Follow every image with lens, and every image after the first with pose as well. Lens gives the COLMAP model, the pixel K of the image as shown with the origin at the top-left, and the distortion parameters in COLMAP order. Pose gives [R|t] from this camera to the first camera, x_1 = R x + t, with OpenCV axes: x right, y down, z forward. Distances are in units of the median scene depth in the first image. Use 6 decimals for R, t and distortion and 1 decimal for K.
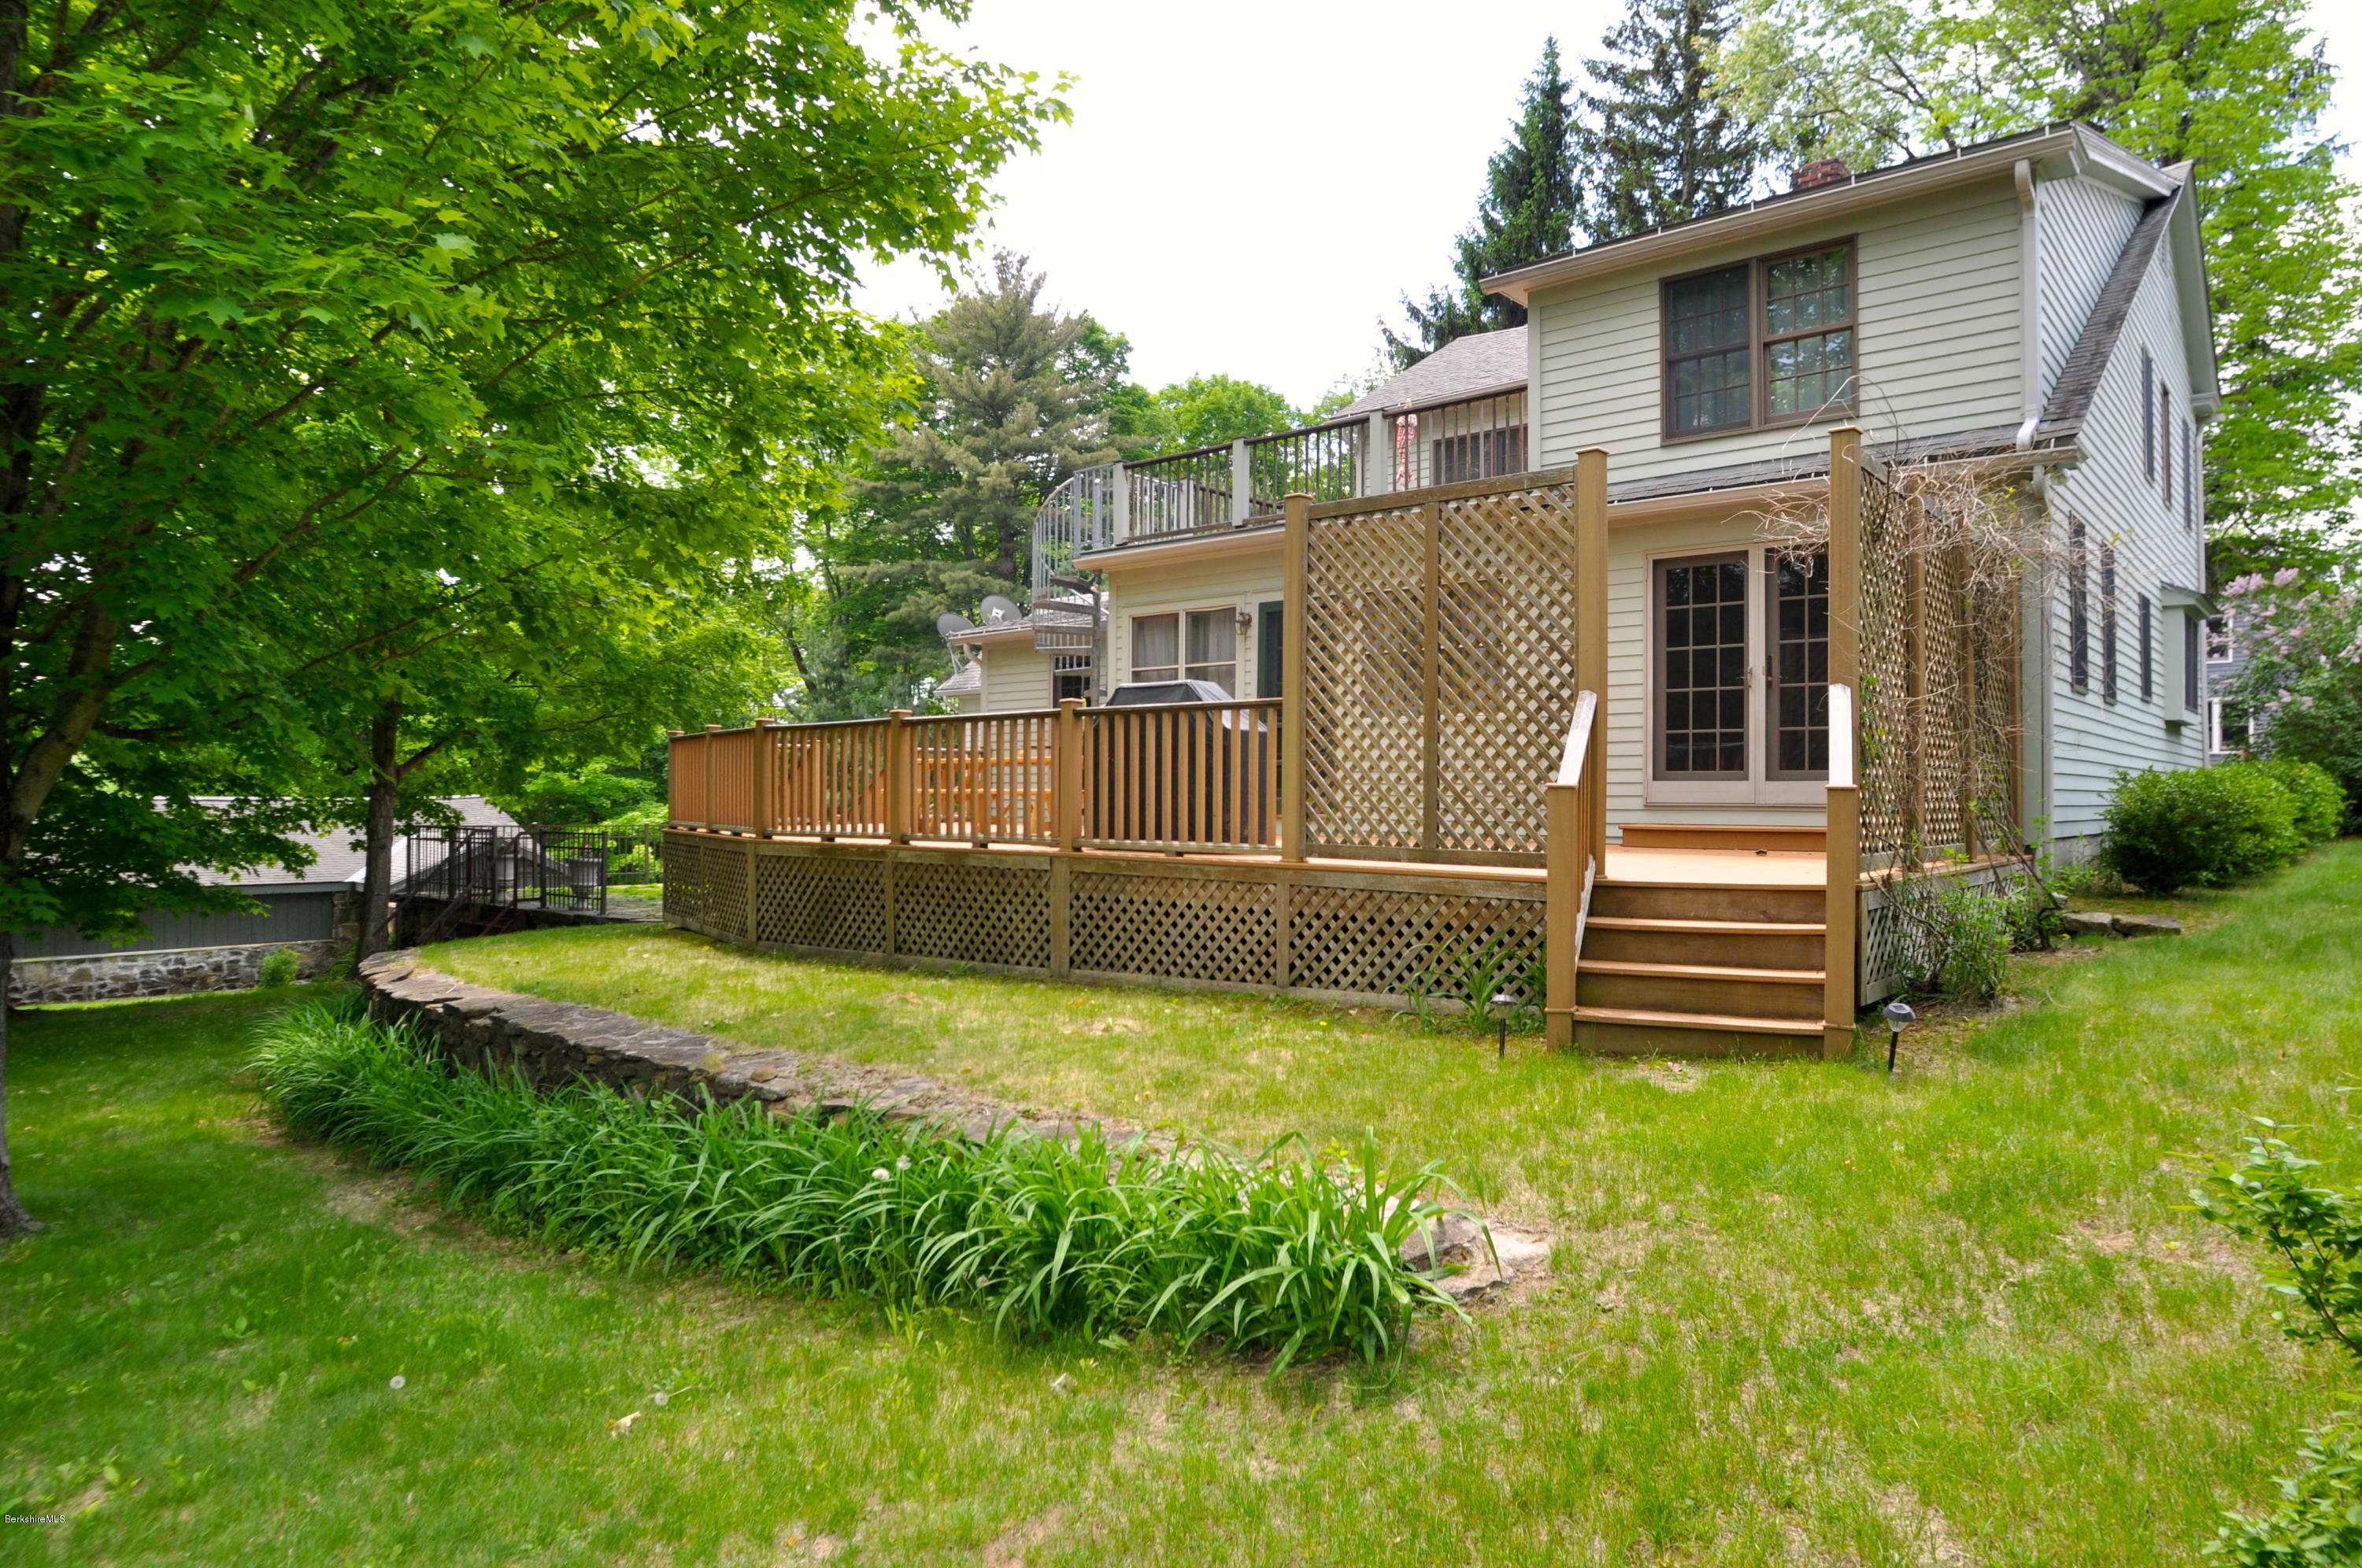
lens RADIAL K [[1426.6, 0, 1174.4], [0, 1426.6, 795.5], [0, 0, 1]] dist [-0.078090, 0.046098]
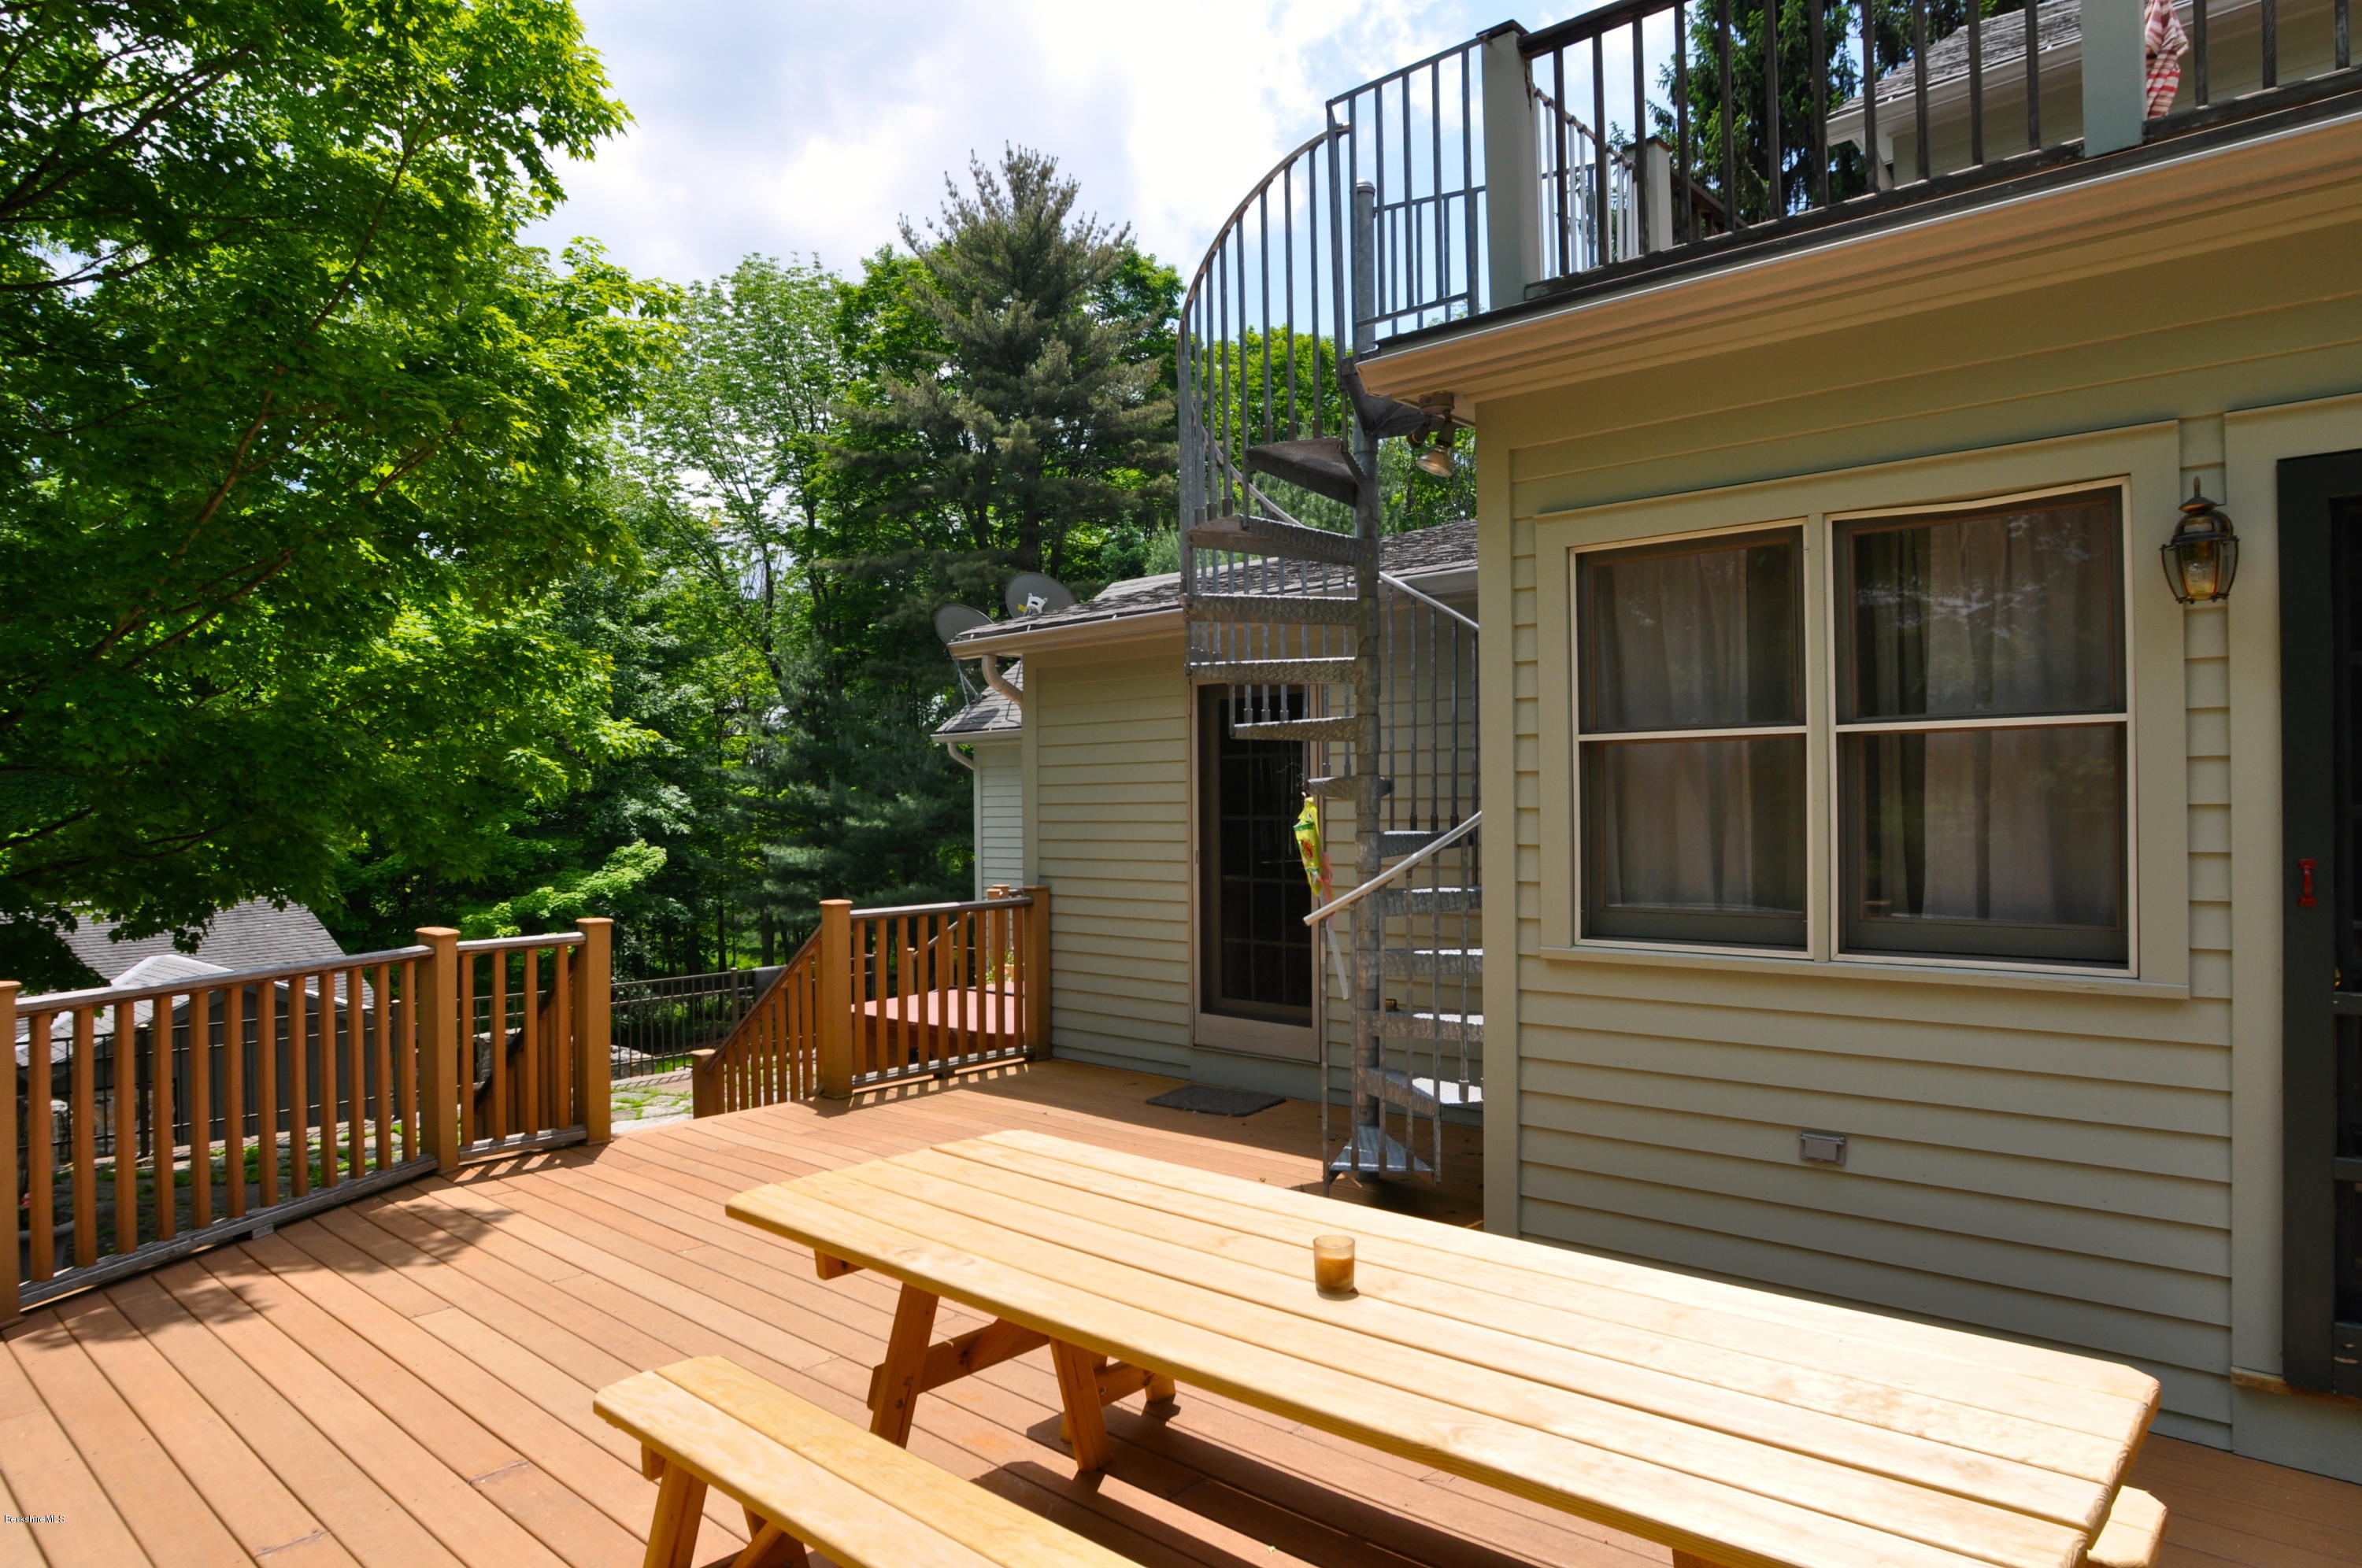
lens RADIAL K [[1426.6, 0, 1174.4], [0, 1426.6, 795.5], [0, 0, 1]] dist [-0.078090, 0.046098]
pose [[0.999849, -0.013556, -0.010864, -0.032988], [0.013478, 0.999883, -0.007207, -0.023602], [0.010961, 0.007059, 0.999915, 0.221147]]
